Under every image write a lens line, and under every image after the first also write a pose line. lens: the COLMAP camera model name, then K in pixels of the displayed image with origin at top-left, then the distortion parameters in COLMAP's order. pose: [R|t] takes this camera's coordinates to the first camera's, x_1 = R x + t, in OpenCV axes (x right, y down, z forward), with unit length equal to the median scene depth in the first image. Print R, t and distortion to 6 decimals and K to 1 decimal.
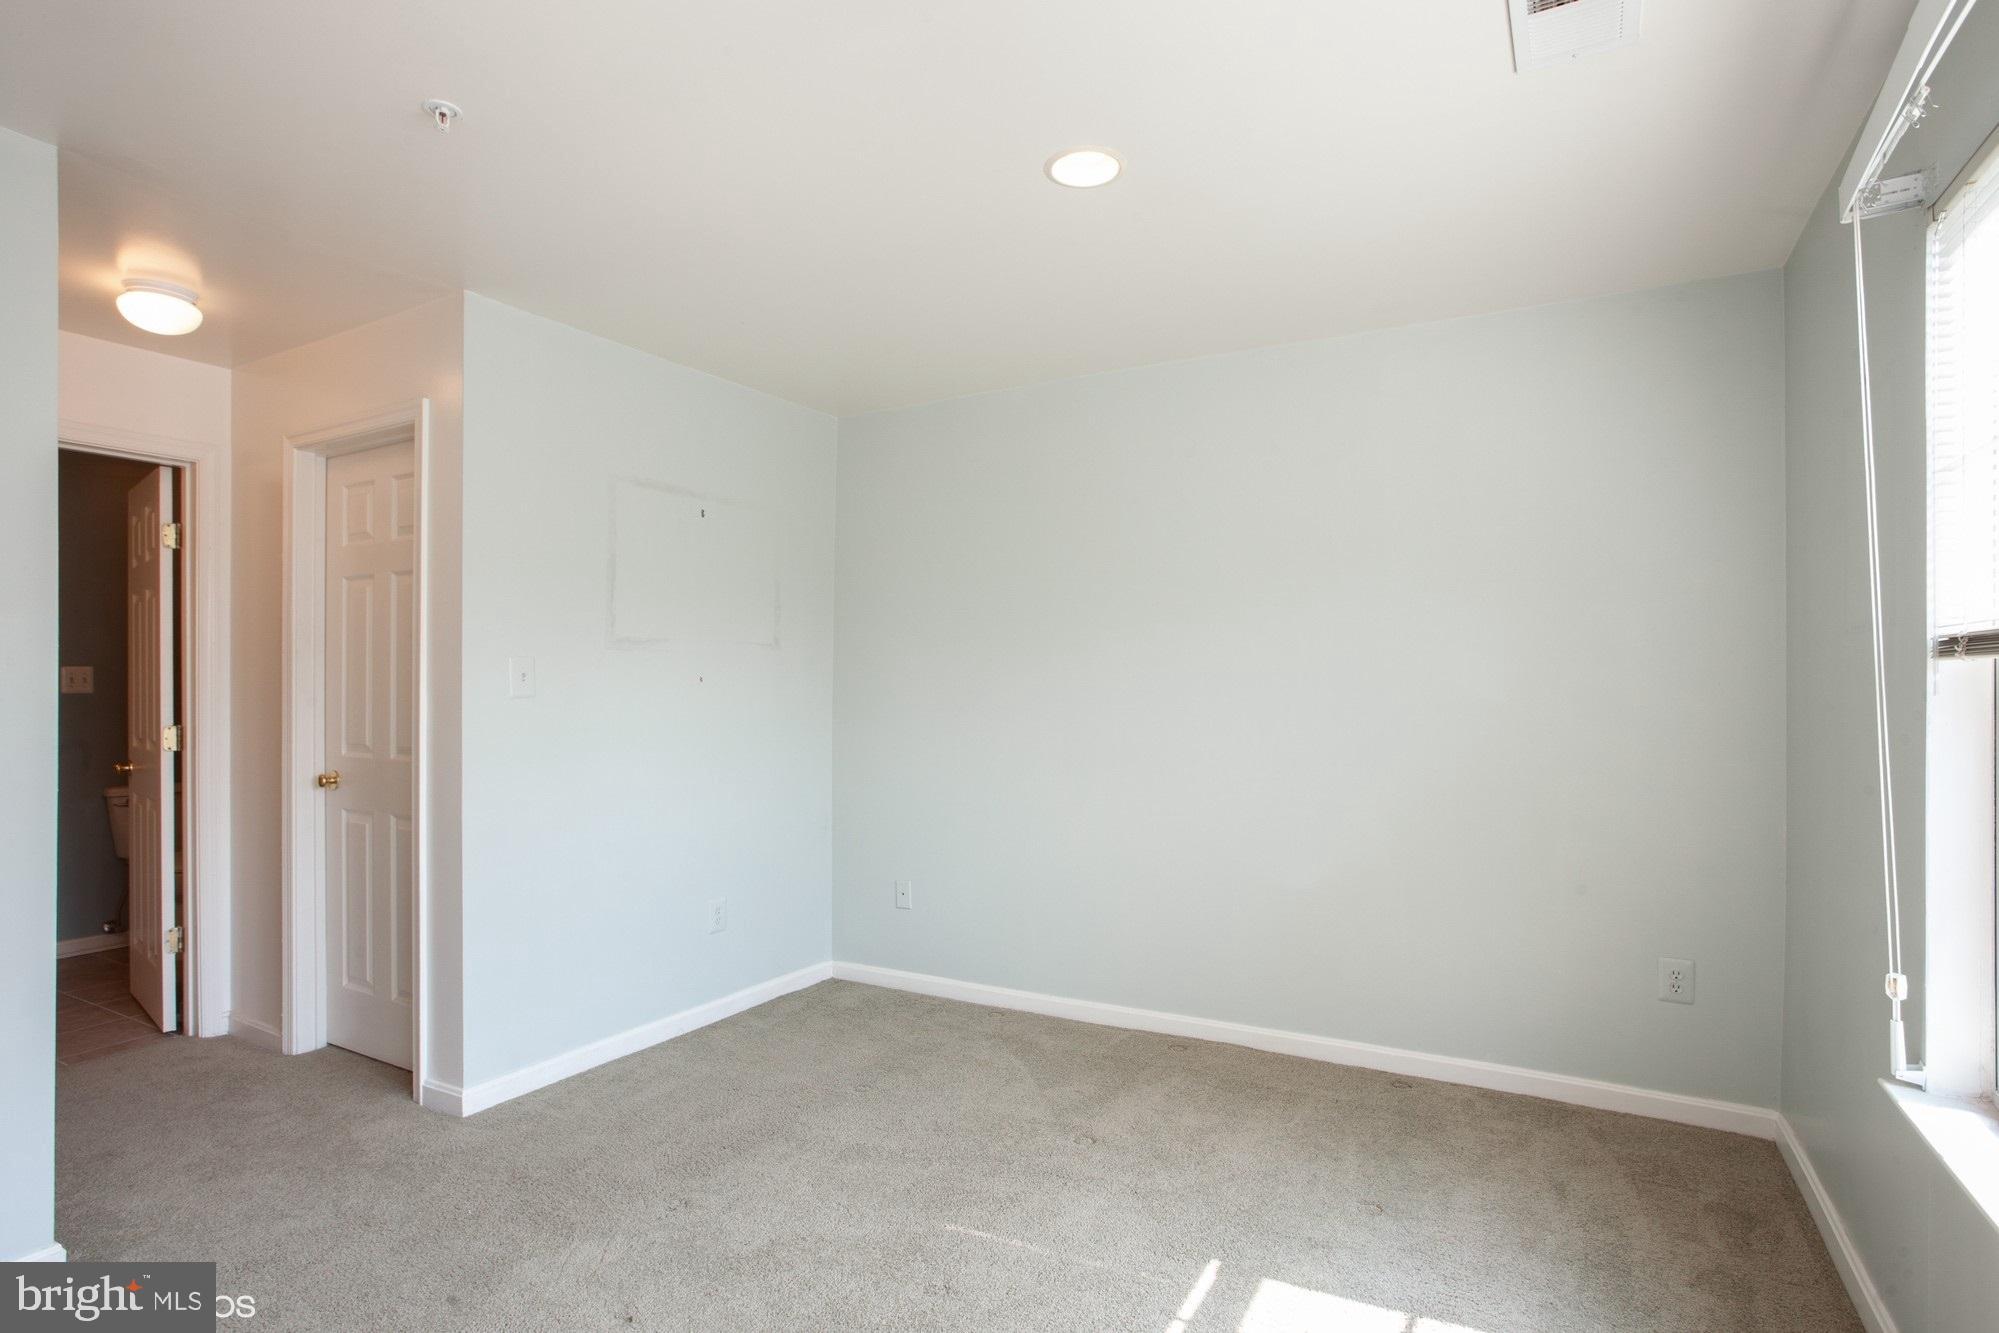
lens RADIAL K [[1026.1, 0, 975.6], [0, 1026.1, 697.9], [0, 0, 1]] dist [-0.000483, 0.000988]
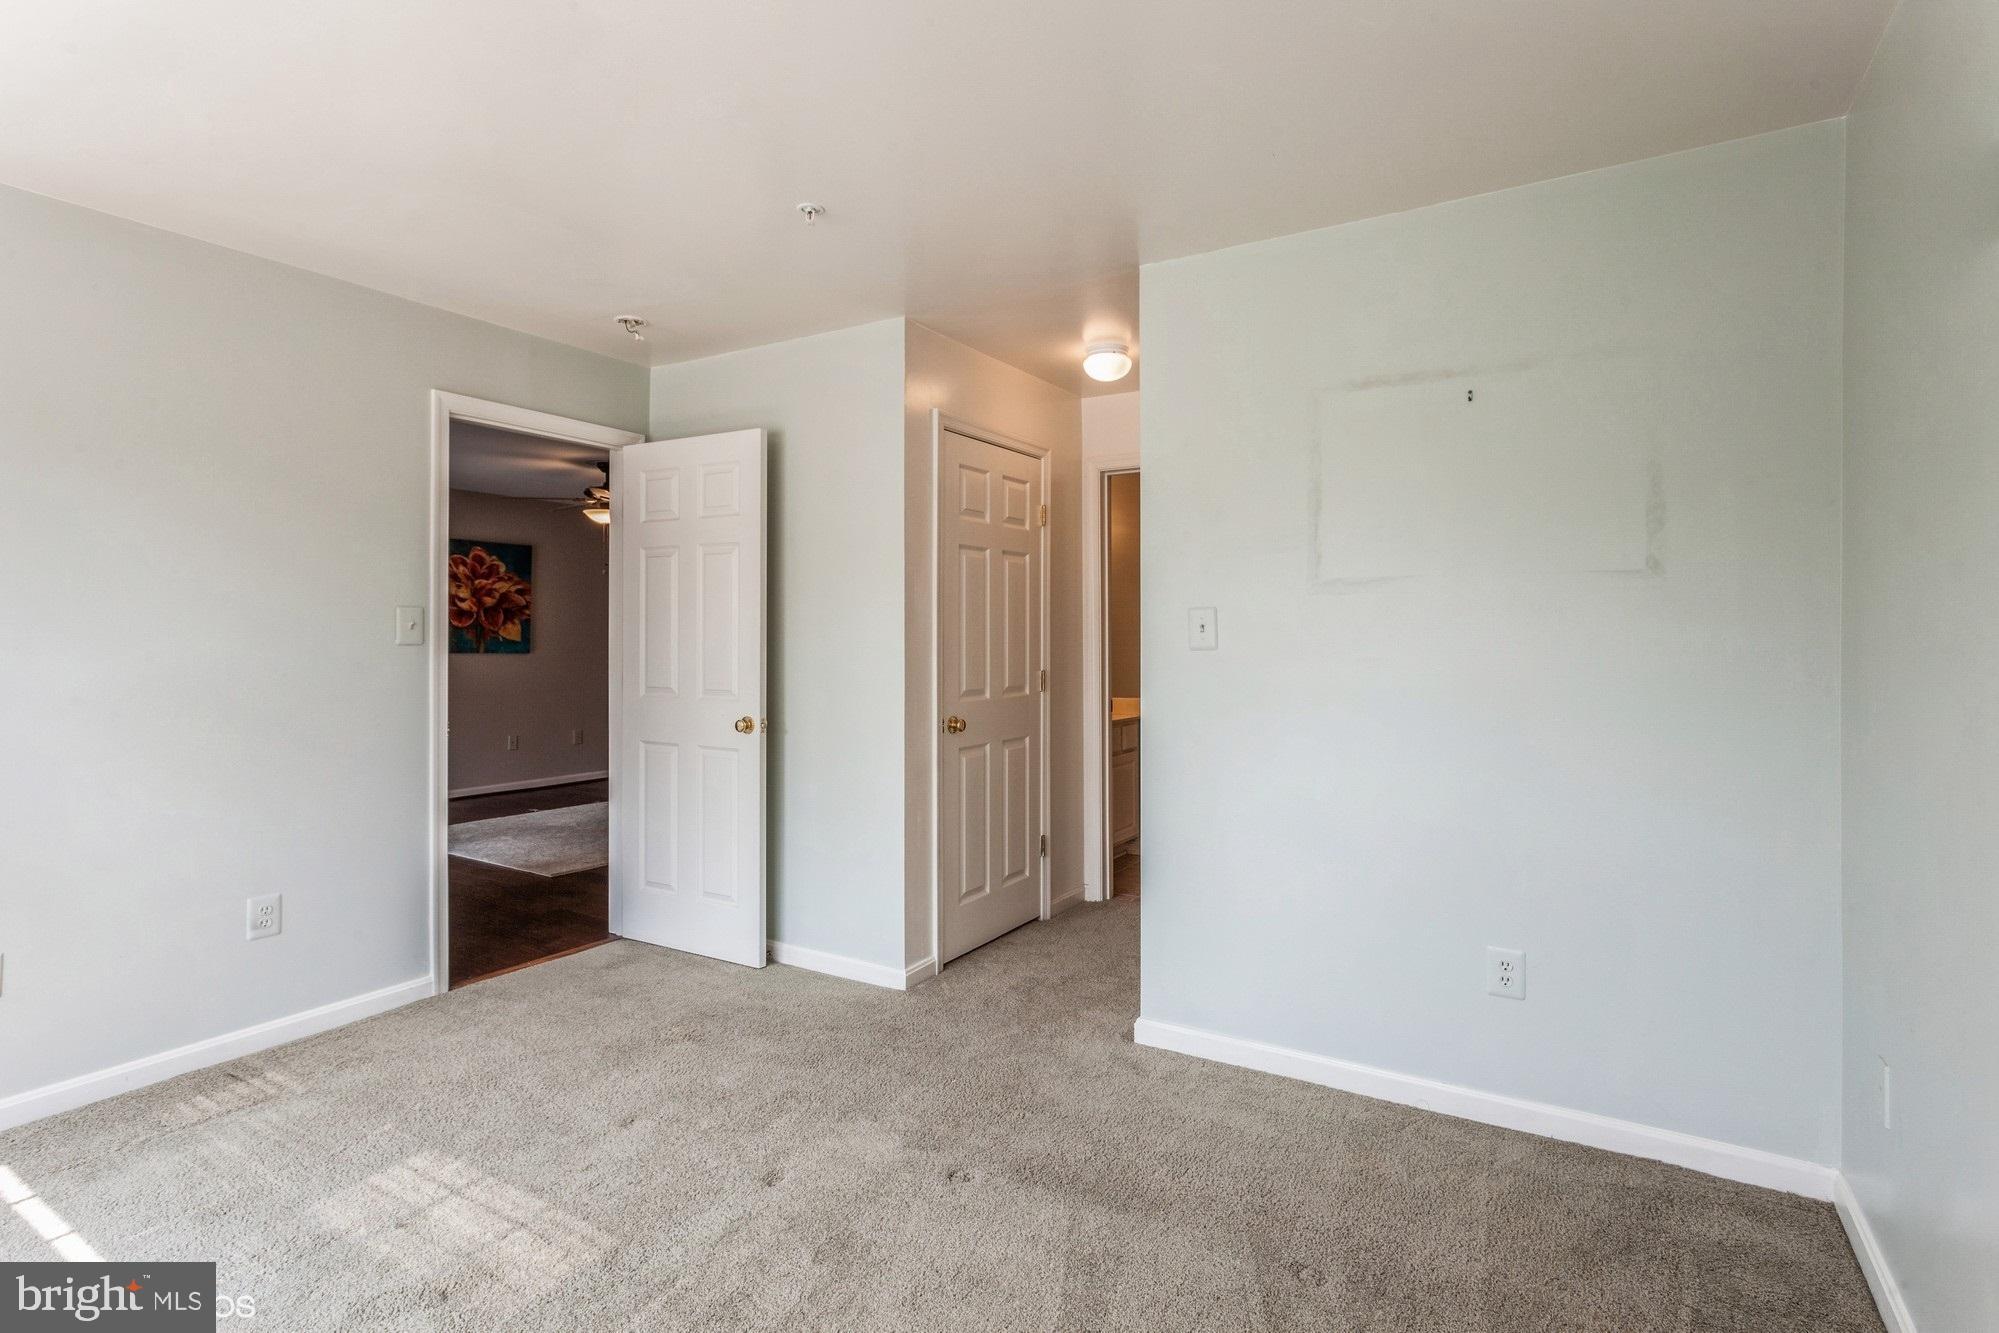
lens RADIAL K [[995.0, 0, 994.4], [0, 995.0, 649.3], [0, 0, 1]] dist [-0.004301, 0.005497]
pose [[-0.007330, 0.012716, -0.999892, 0.463195], [-0.010564, 0.999862, 0.012793, -0.010817], [0.999917, 0.010656, -0.007195, 0.743696]]
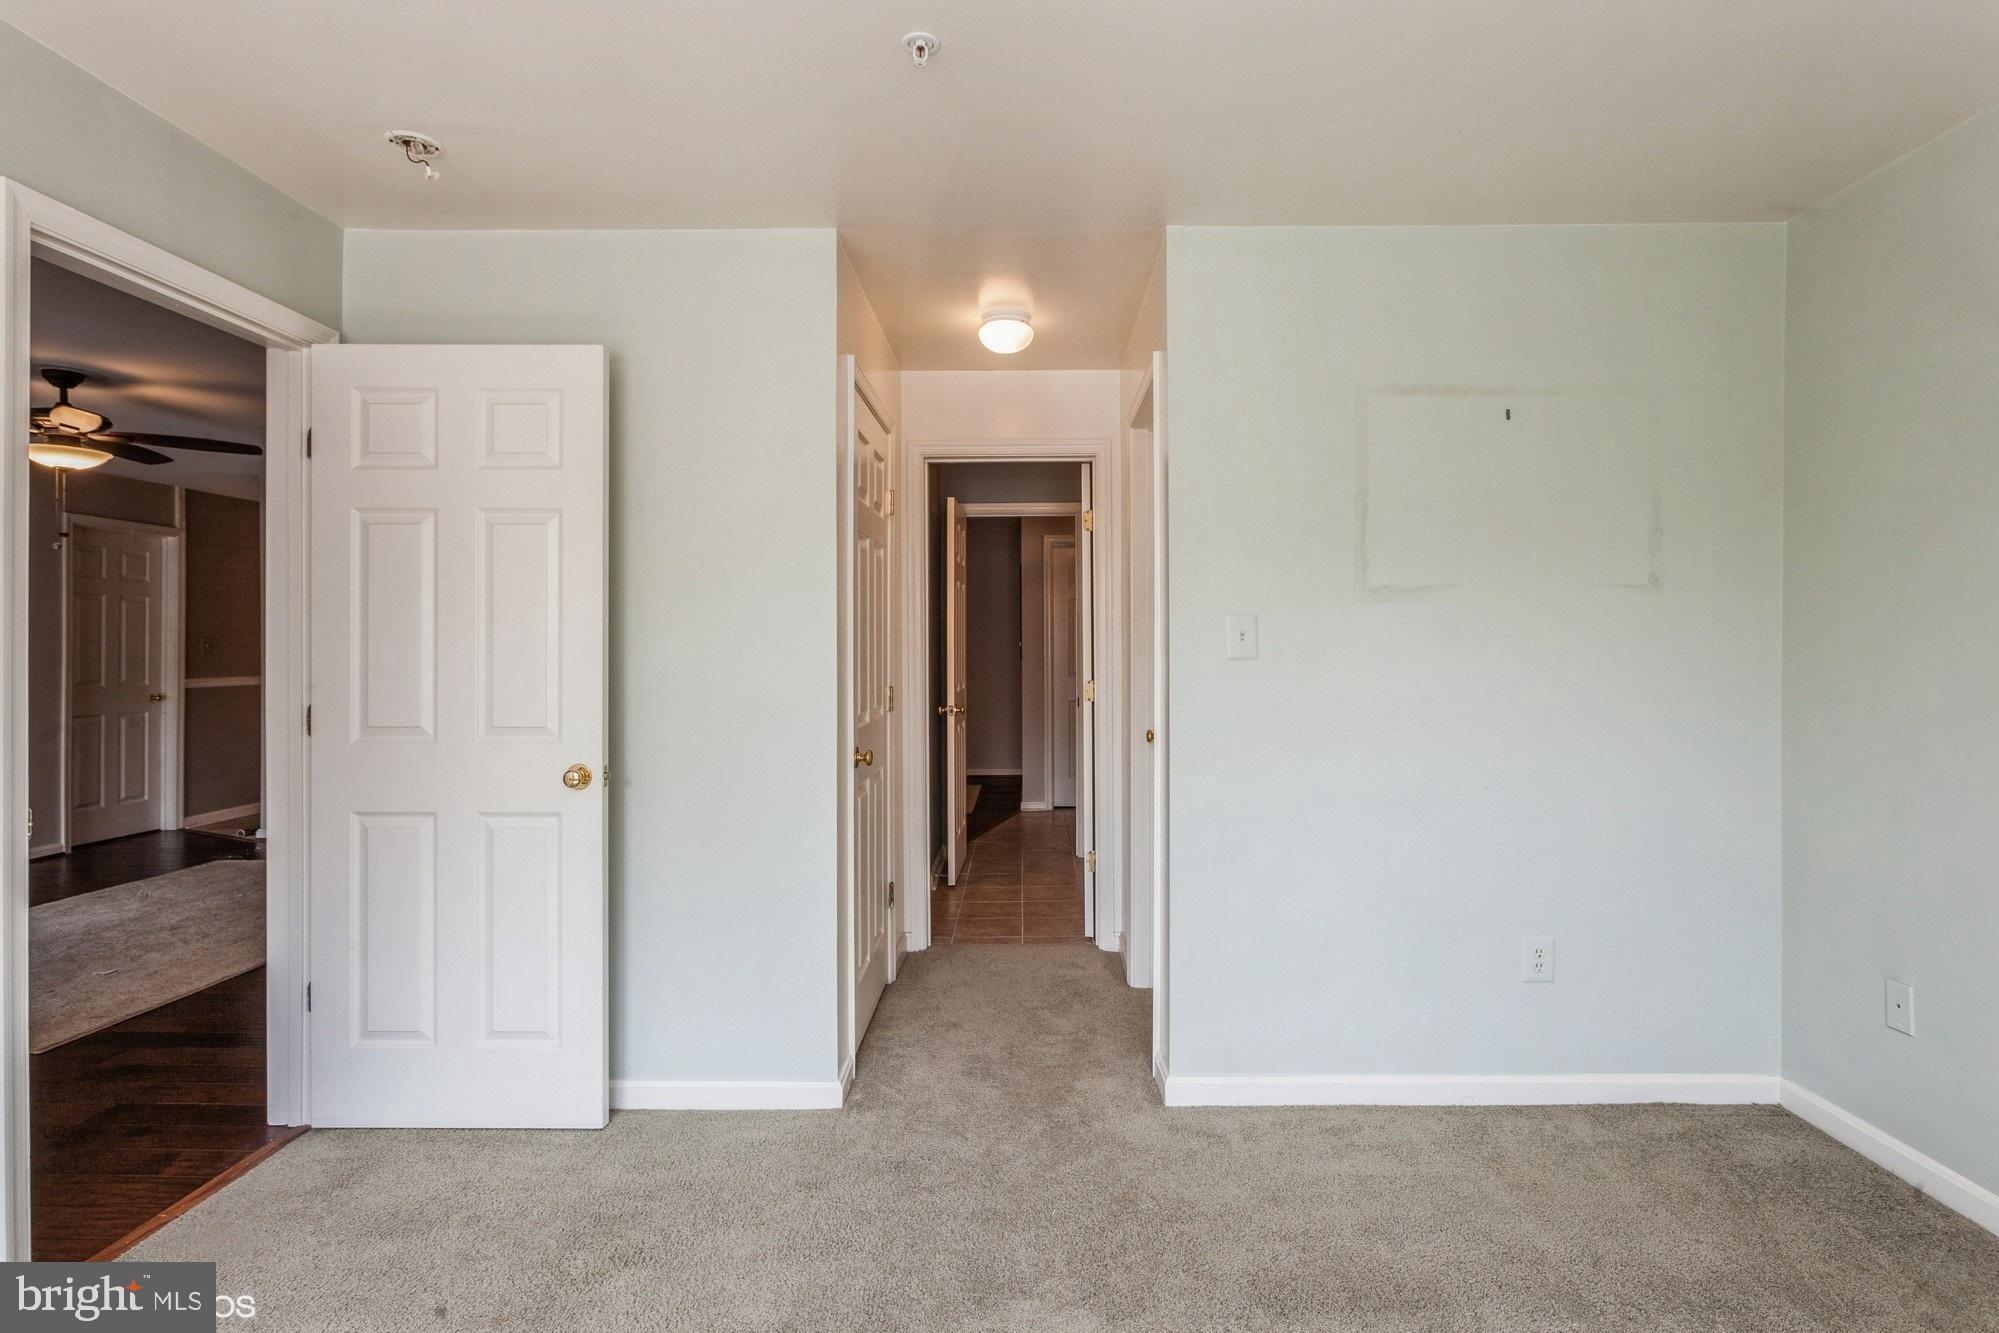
lens RADIAL K [[1014.4, 0, 1010.3], [0, 1014.4, 657.0], [0, 0, 1]] dist [-0.002709, 0.001408]
pose [[0.515316, 0.006751, -0.856974, 0.193674], [-0.005779, 0.999974, 0.004403, -0.005750], [0.856981, 0.002684, 0.515341, 0.344626]]
